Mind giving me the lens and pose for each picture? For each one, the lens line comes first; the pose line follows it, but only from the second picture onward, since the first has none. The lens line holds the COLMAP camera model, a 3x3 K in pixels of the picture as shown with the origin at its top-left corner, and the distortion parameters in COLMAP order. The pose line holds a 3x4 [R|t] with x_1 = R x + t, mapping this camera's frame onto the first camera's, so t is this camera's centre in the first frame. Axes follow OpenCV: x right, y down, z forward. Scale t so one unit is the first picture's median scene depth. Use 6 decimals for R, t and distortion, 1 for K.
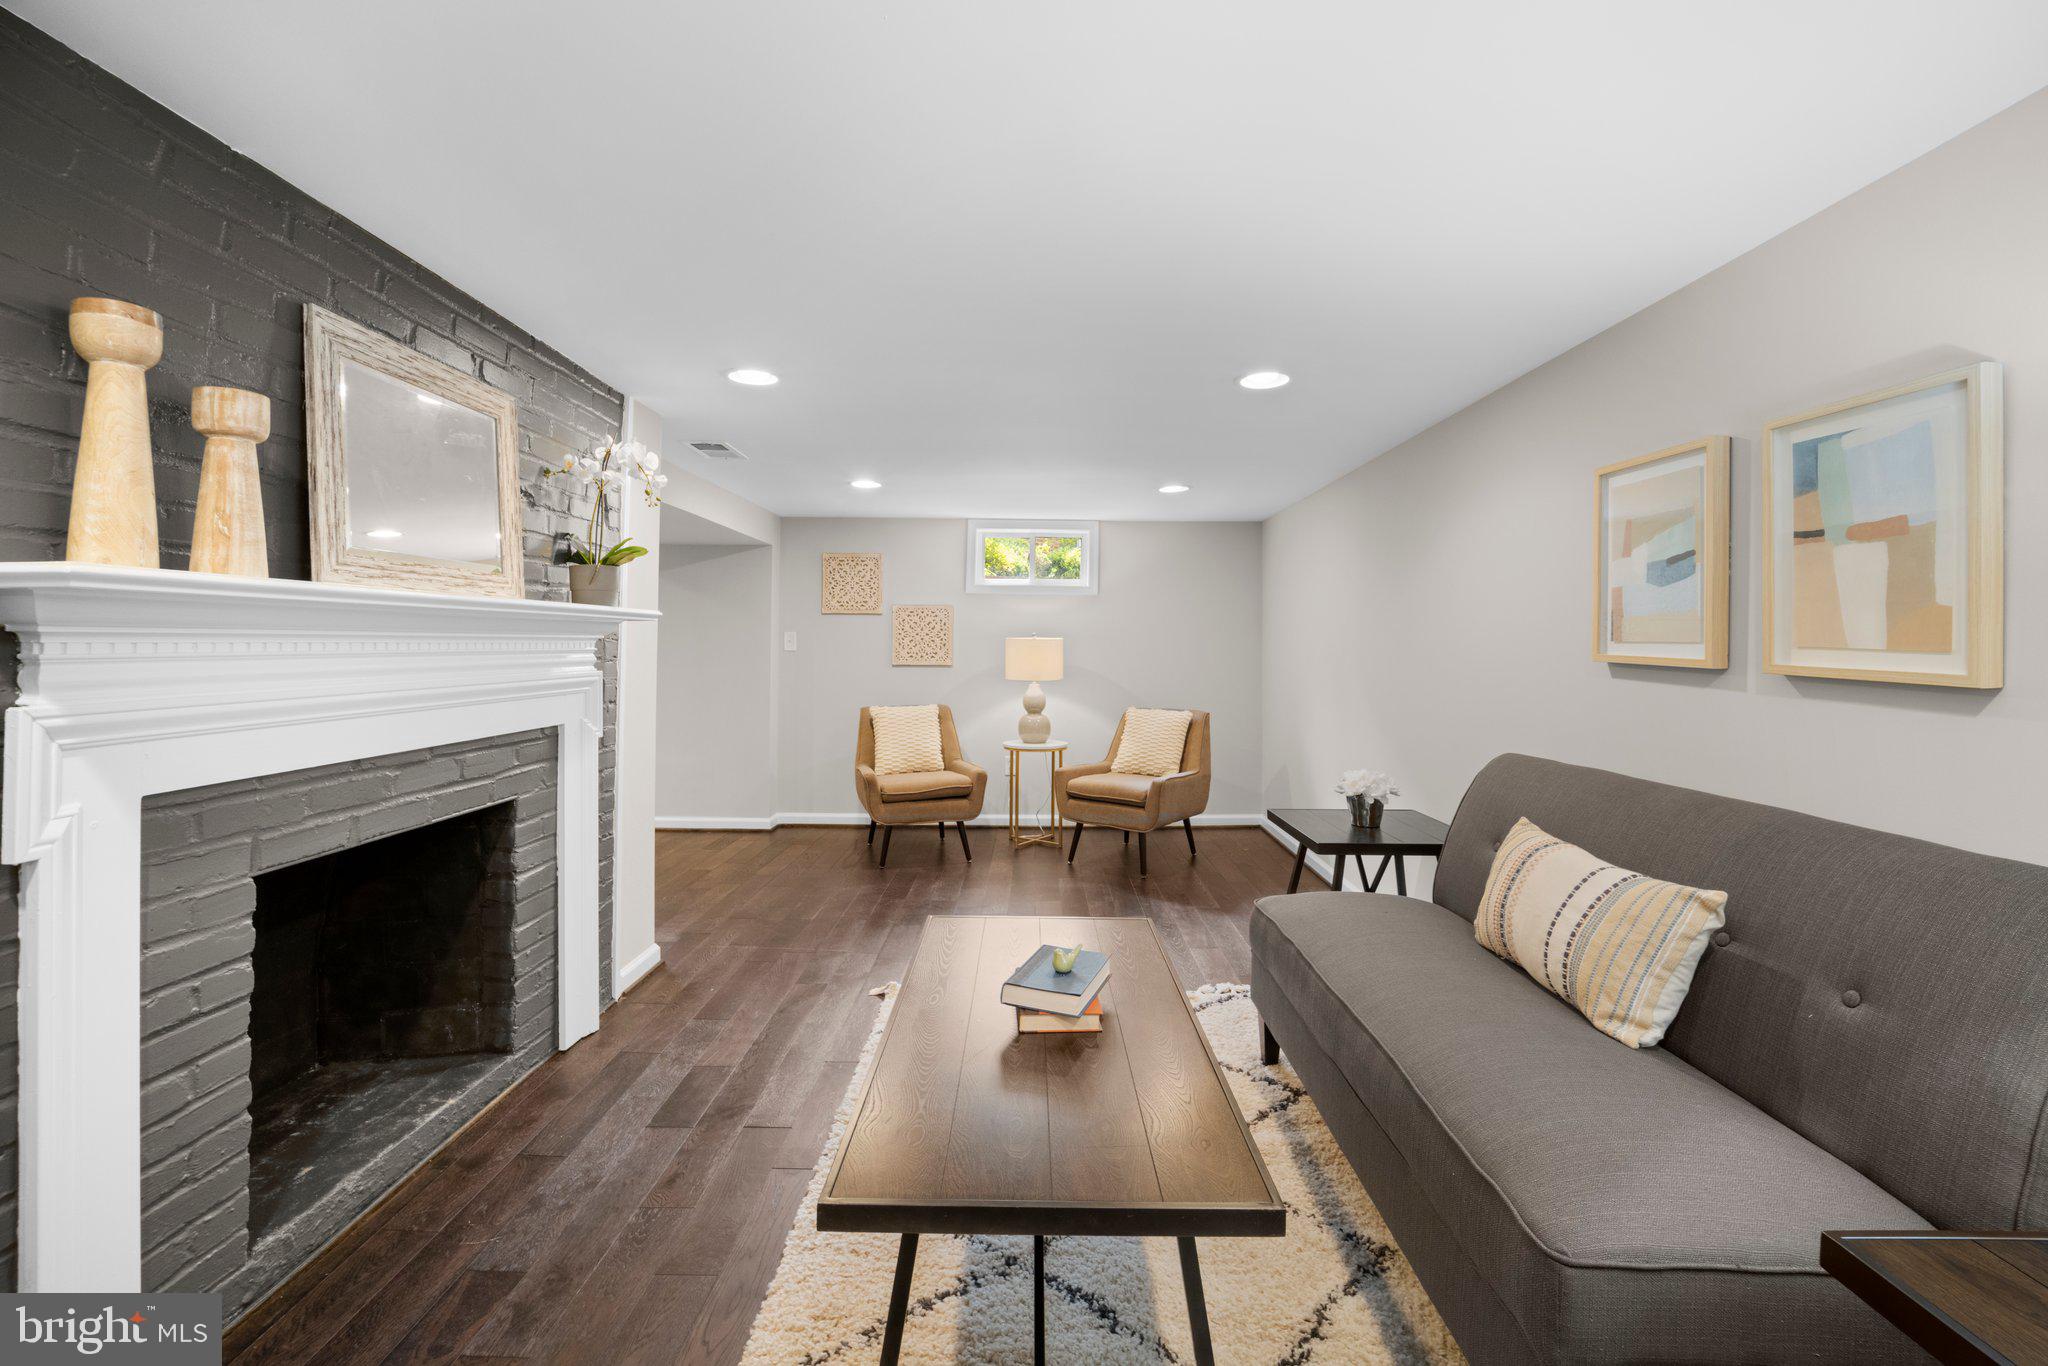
lens RADIAL K [[836.0, 0, 1012.3], [0, 836.0, 636.5], [0, 0, 1]] dist [-0.016529, -0.001039]
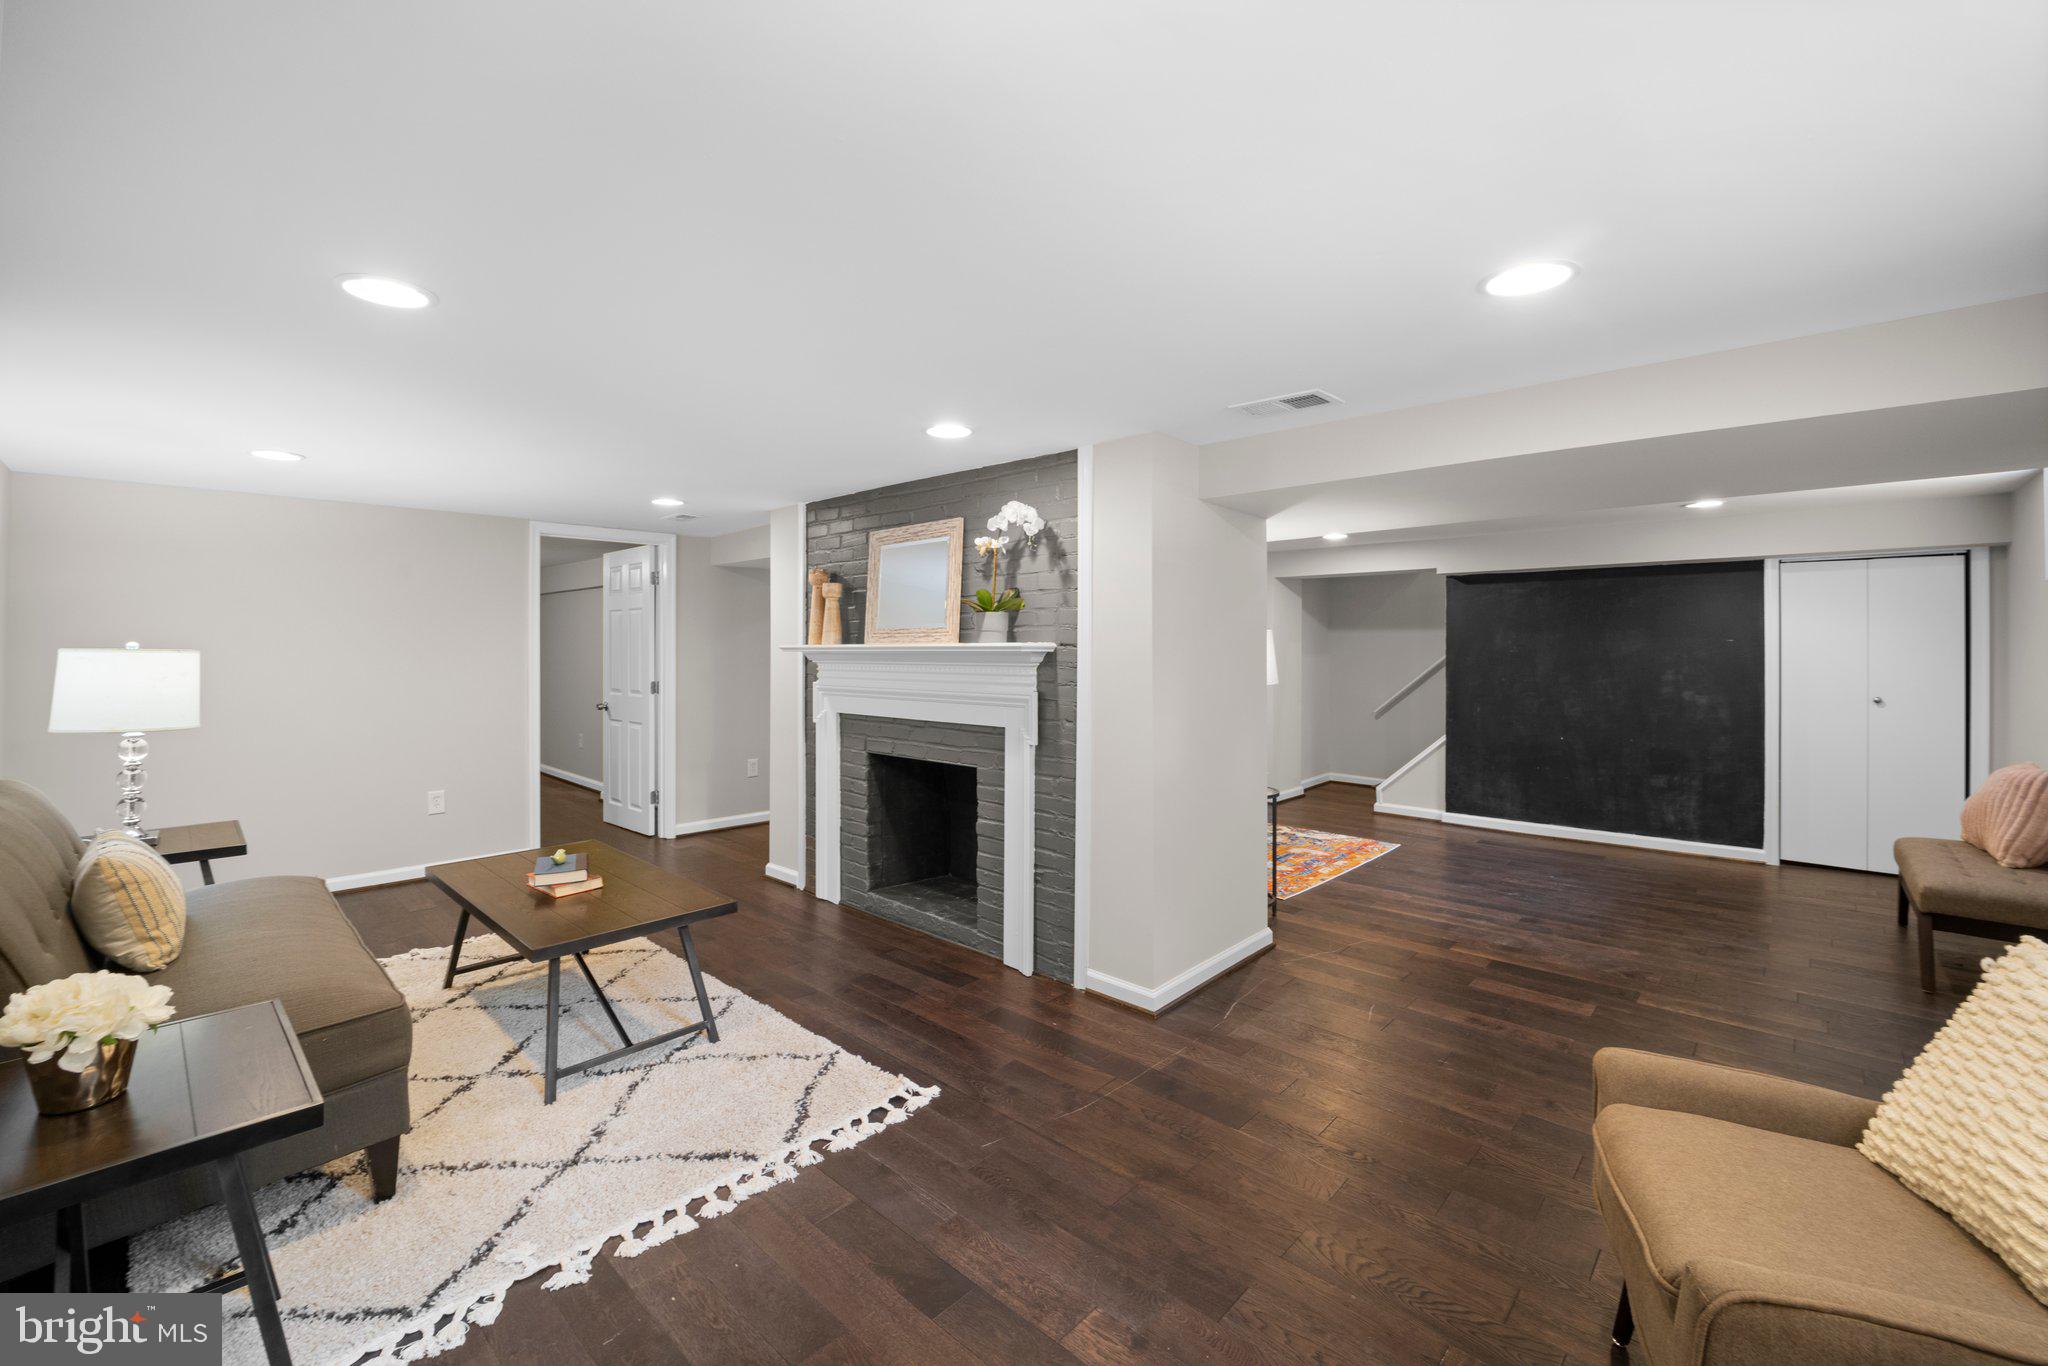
lens RADIAL K [[836.0, 0, 1023.5], [0, 836.0, 647.3], [0, 0, 1]] dist [-0.016529, -0.001039]
pose [[-0.659114, -0.007915, -0.752001, 0.570146], [0.002040, 0.999922, -0.012312, -0.013186], [0.752040, -0.009649, -0.659047, 2.263873]]
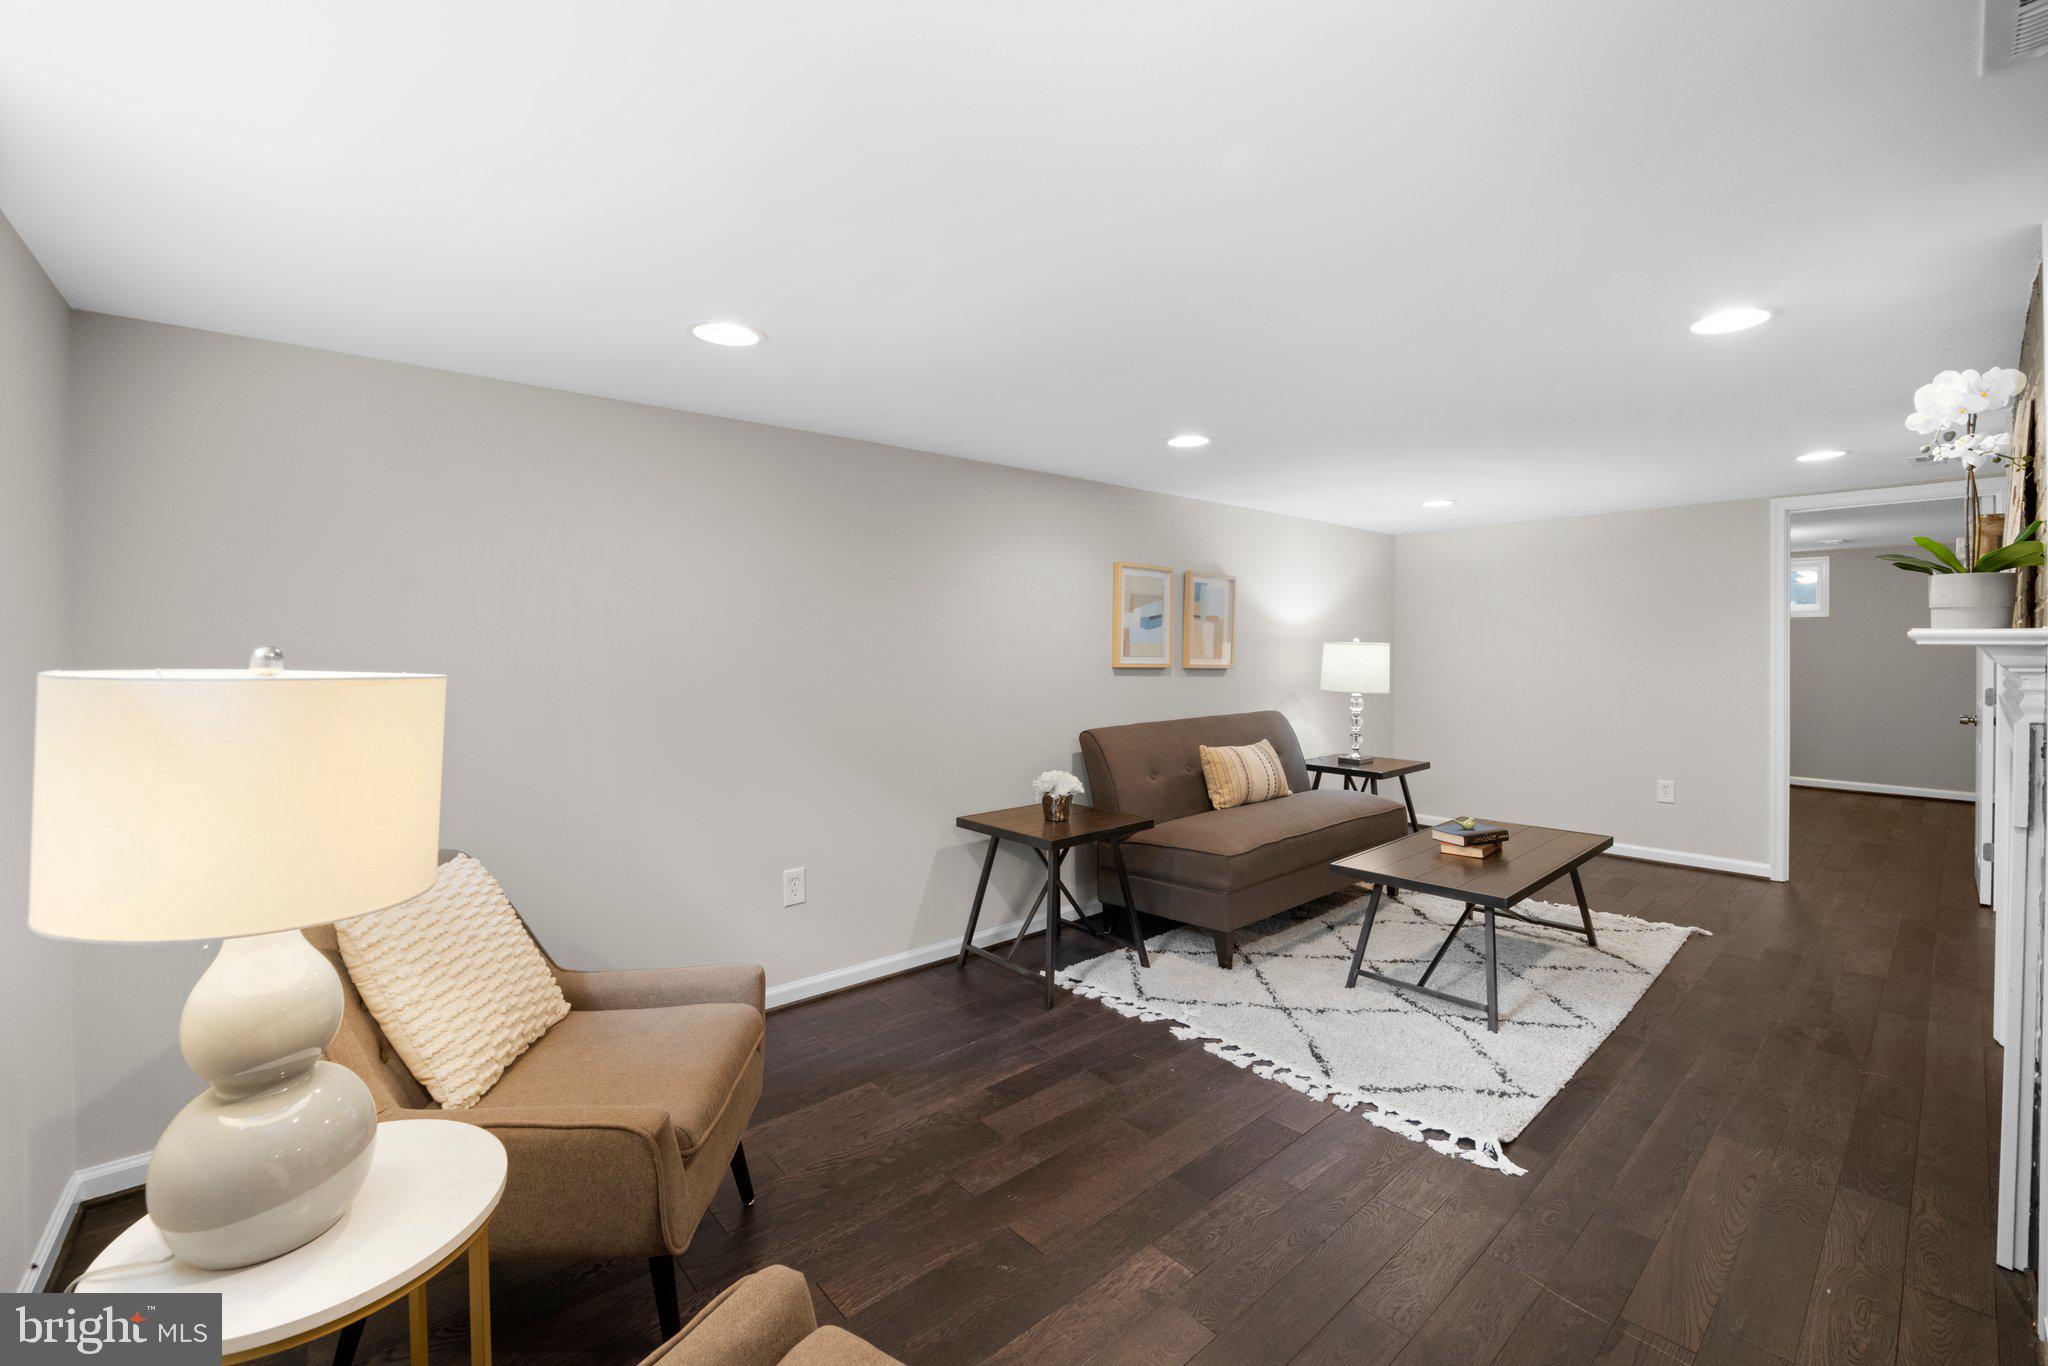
lens RADIAL K [[836.0, 0, 1032.3], [0, 836.0, 677.6], [0, 0, 1]] dist [-0.016529, -0.001039]
pose [[-0.695687, -0.033919, 0.717544, -0.501568], [-0.008661, 0.999208, 0.038836, -0.016078], [-0.718293, 0.020803, -0.695429, 2.461131]]
